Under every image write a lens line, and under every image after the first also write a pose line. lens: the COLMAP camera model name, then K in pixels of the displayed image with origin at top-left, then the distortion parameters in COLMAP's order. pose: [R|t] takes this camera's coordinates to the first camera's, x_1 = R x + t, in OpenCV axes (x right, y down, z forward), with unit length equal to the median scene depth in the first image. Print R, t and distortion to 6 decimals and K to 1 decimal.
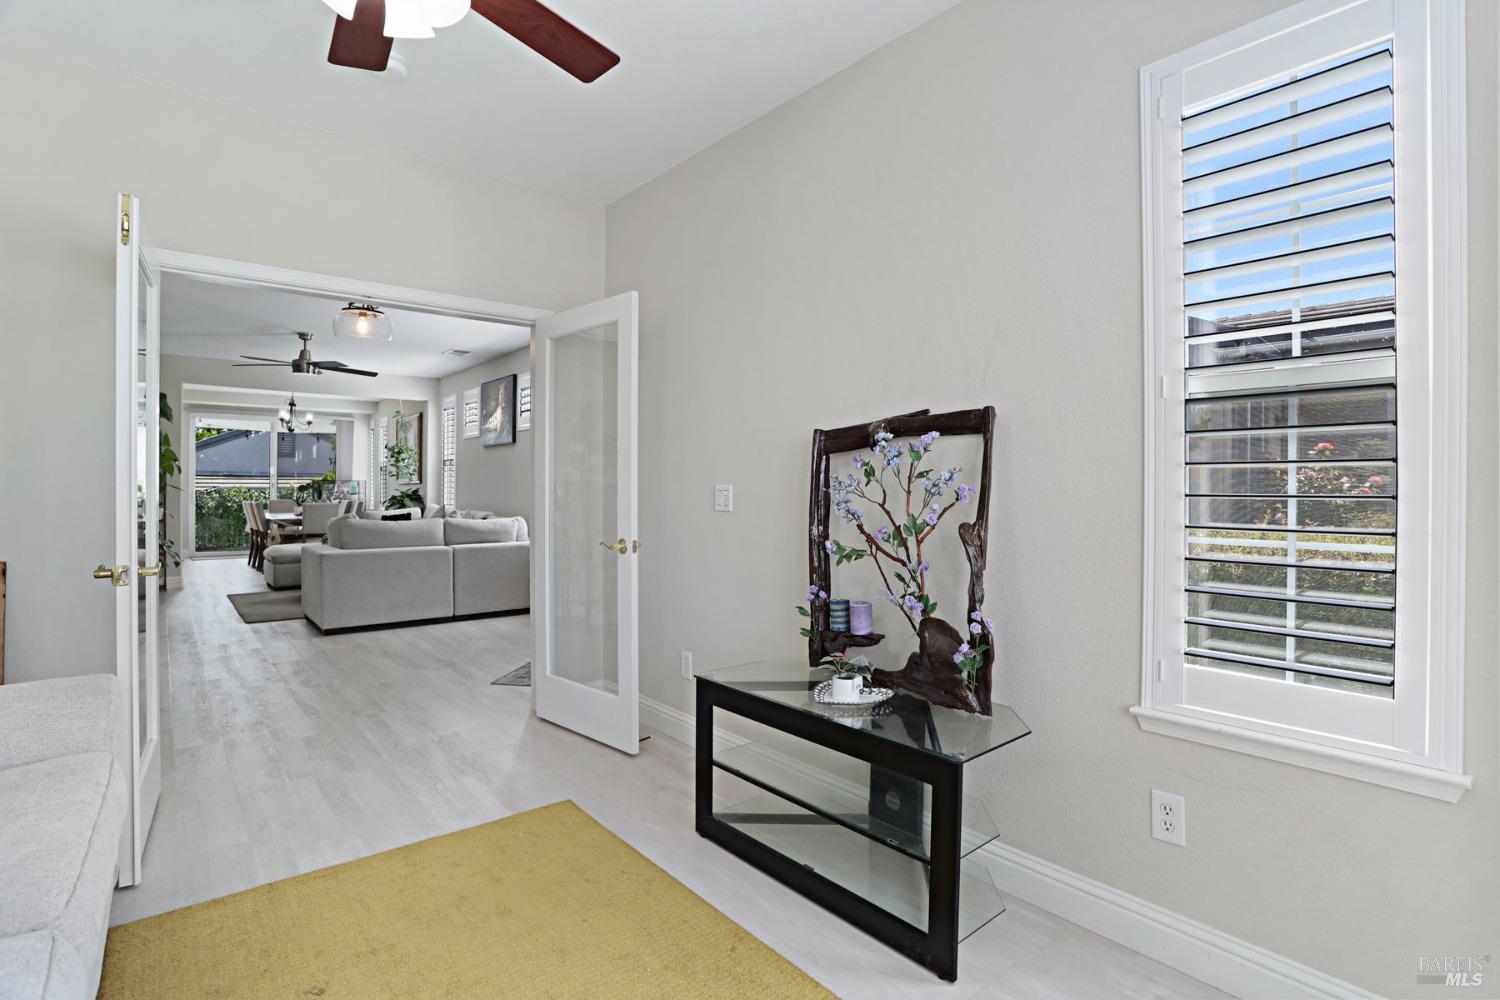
lens RADIAL K [[733.8, 0, 762.2], [0, 733.8, 489.4], [0, 0, 1]] dist [-0.051984, 0.017264]
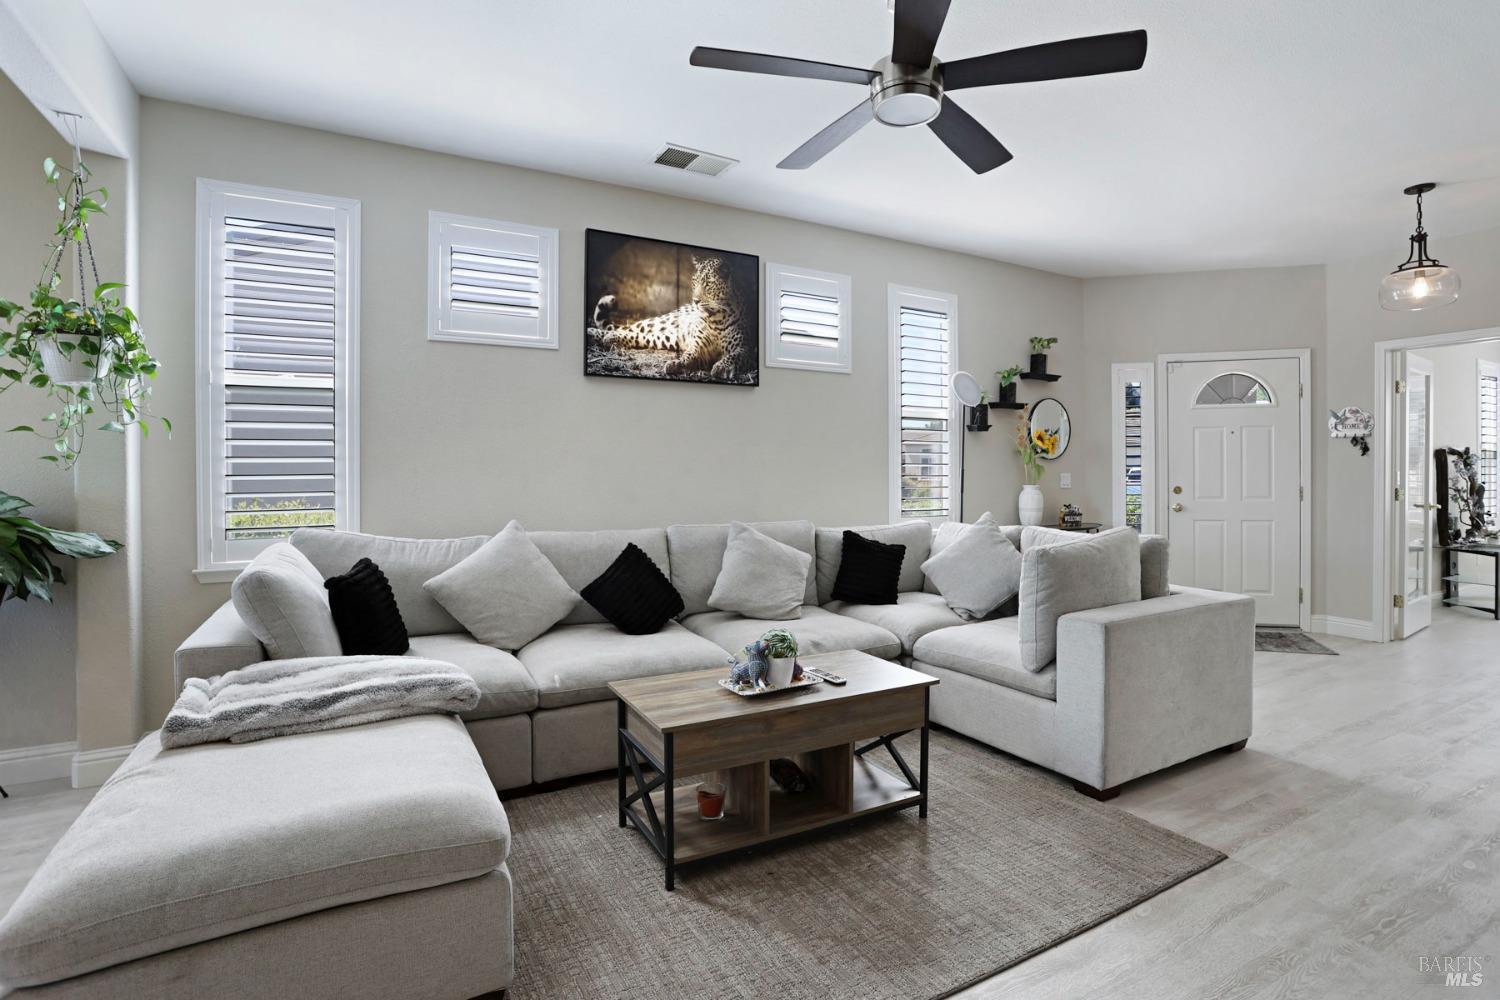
lens RADIAL K [[733.8, 0, 768.1], [0, 733.8, 472.6], [0, 0, 1]] dist [-0.051984, 0.017264]
pose [[0.182342, -0.001686, 0.983234, -0.703358], [0.007785, 0.999970, 0.000271, -0.002203], [-0.983204, 0.007605, 0.182349, 0.737669]]
